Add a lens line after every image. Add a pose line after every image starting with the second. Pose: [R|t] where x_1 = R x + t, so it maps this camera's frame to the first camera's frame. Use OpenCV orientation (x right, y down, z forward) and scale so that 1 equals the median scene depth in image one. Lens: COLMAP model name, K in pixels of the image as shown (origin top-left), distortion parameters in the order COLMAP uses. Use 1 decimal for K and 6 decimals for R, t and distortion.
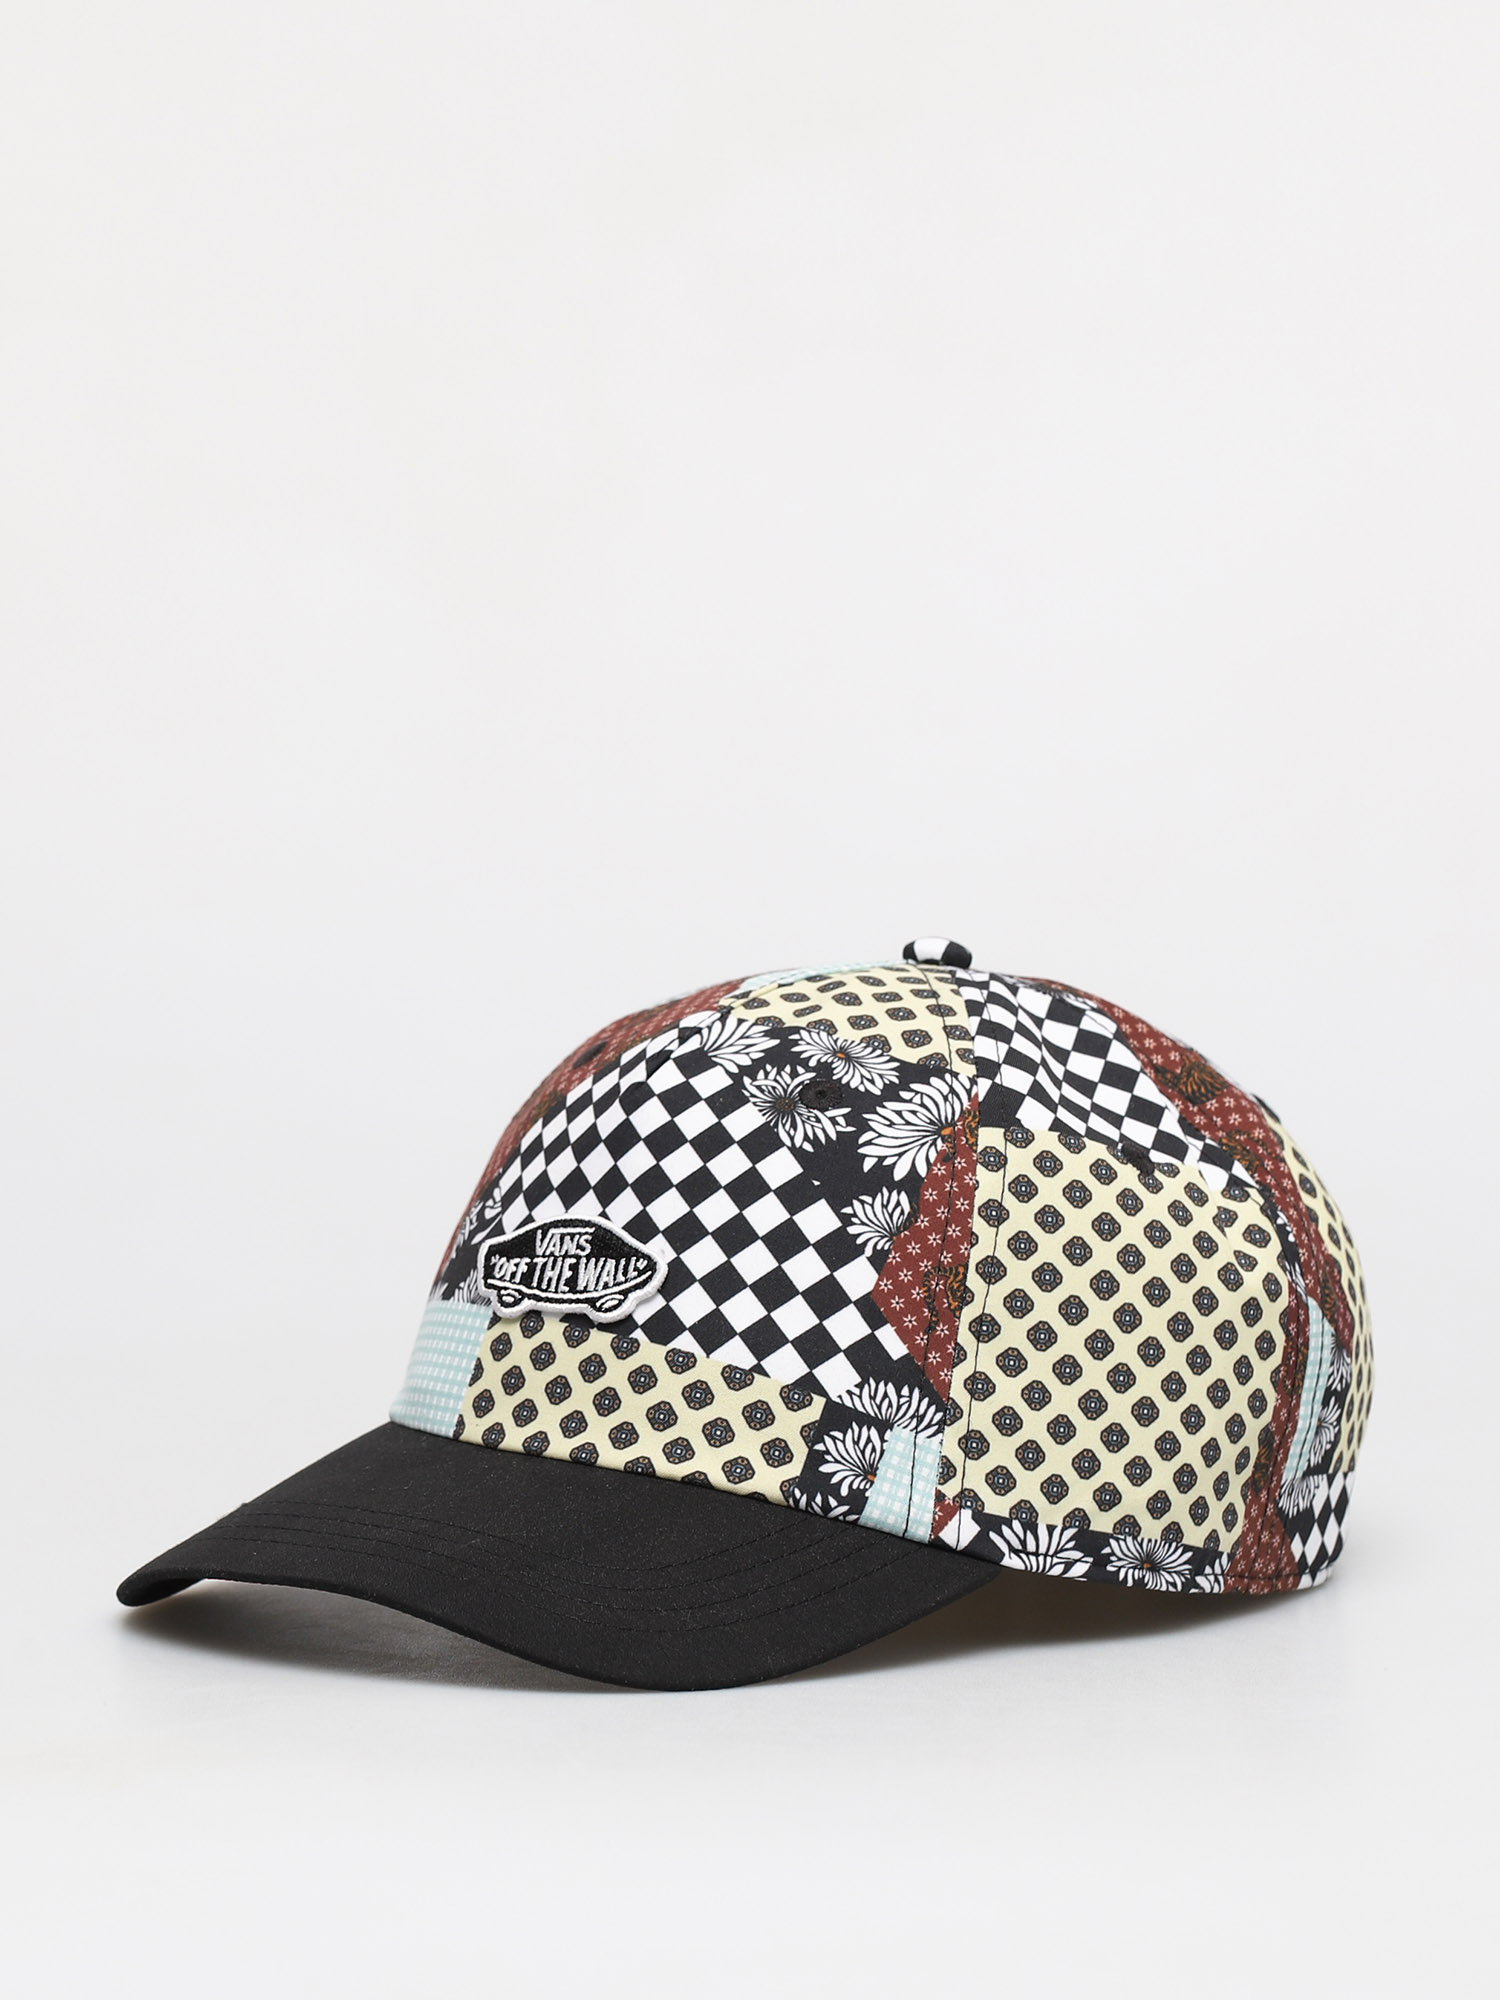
lens RADIAL K [[7619.5, 0, 750.0], [0, 7619.5, 1000.0], [0, 0, 1]] dist [-0.293161, 0.087851]
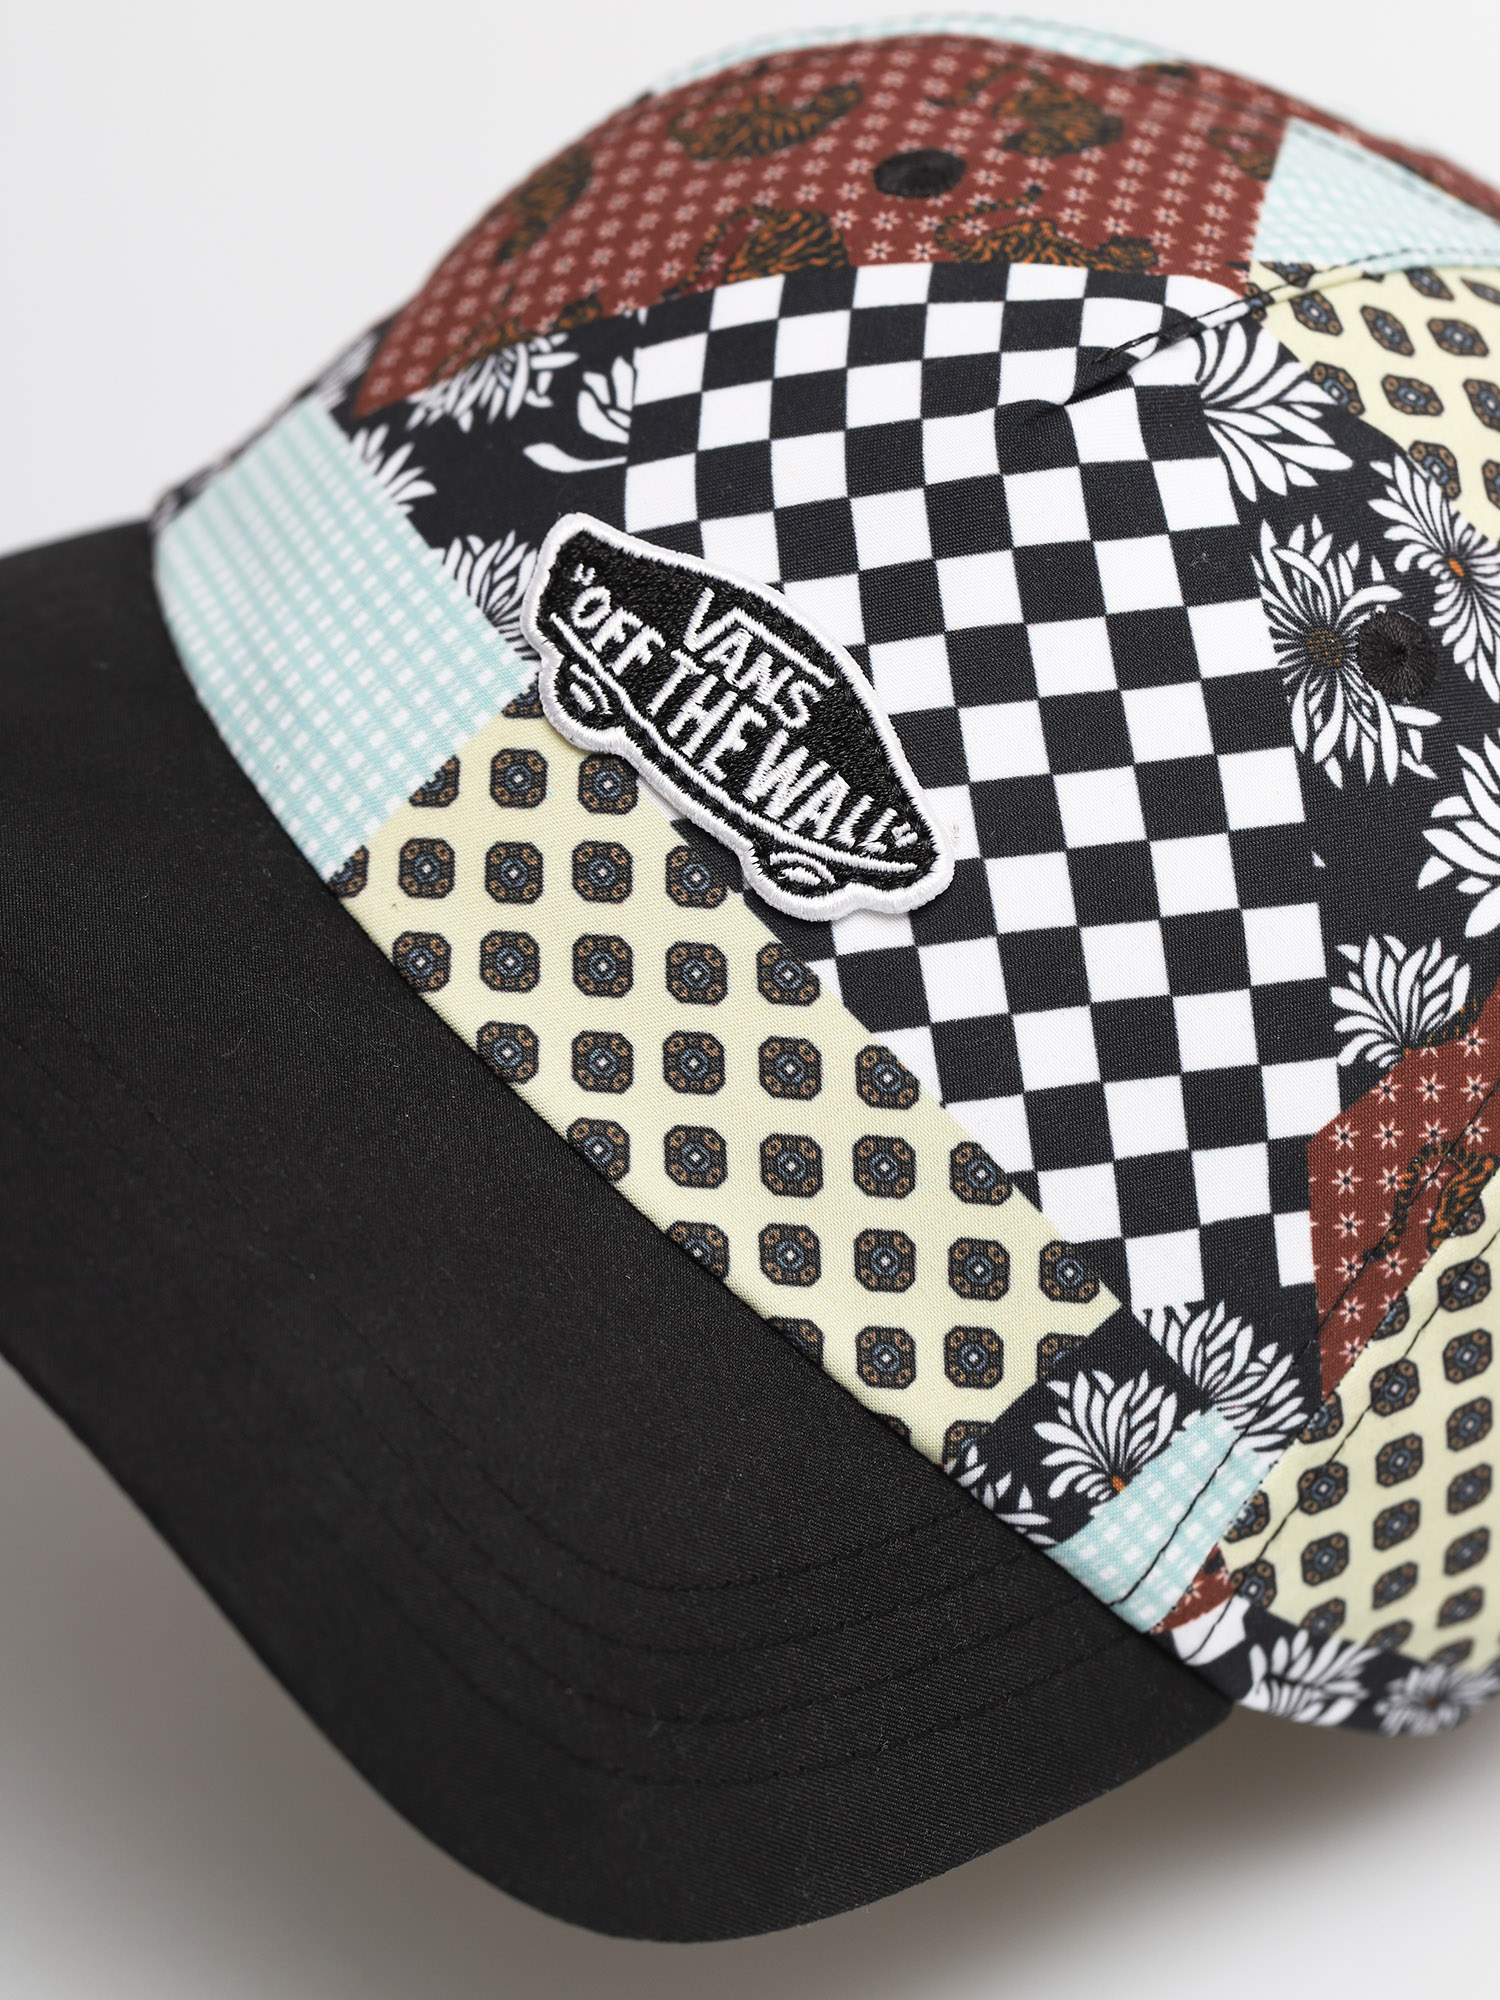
lens RADIAL K [[7619.5, 0, 750.0], [0, 7619.5, 1000.0], [0, 0, 1]] dist [-0.293161, 0.087851]
pose [[0.854926, 0.416859, 0.308755, -0.159667], [-0.503847, 0.808906, 0.303000, -0.091580], [-0.123446, -0.414608, 0.901588, 0.585637]]
